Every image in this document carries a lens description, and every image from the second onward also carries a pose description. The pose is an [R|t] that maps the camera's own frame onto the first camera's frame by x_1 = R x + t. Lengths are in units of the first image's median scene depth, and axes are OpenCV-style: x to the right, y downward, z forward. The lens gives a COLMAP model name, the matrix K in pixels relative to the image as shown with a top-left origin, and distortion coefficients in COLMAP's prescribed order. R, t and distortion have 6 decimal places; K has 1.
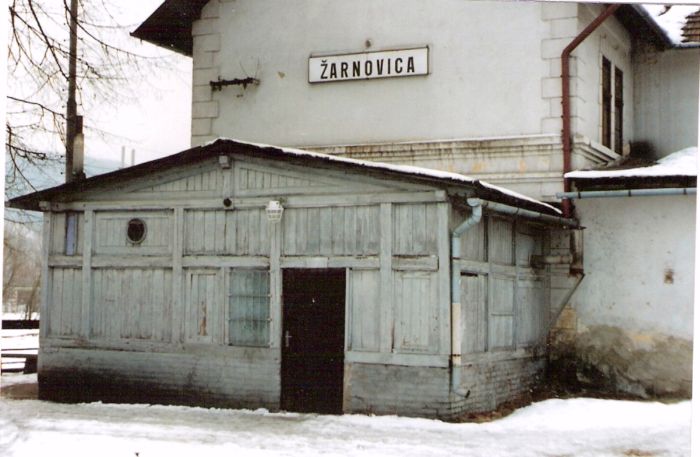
lens RADIAL K [[1137.1, 0, 350.0], [0, 1137.1, 230.6], [0, 0, 1]] dist [-0.093792, 0.000000]
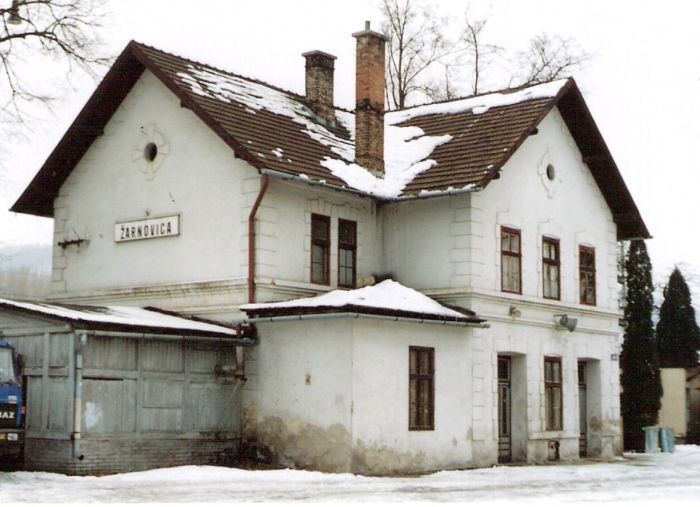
lens RADIAL K [[1204.1, 0, 350.1], [0, 1204.1, 252.5], [0, 0, 1]] dist [0.013356, 0.000000]
pose [[0.972811, -0.035897, -0.228803, 0.650741], [0.018690, 0.996861, -0.076931, 0.000312], [0.230846, 0.070563, 0.970428, -0.398158]]
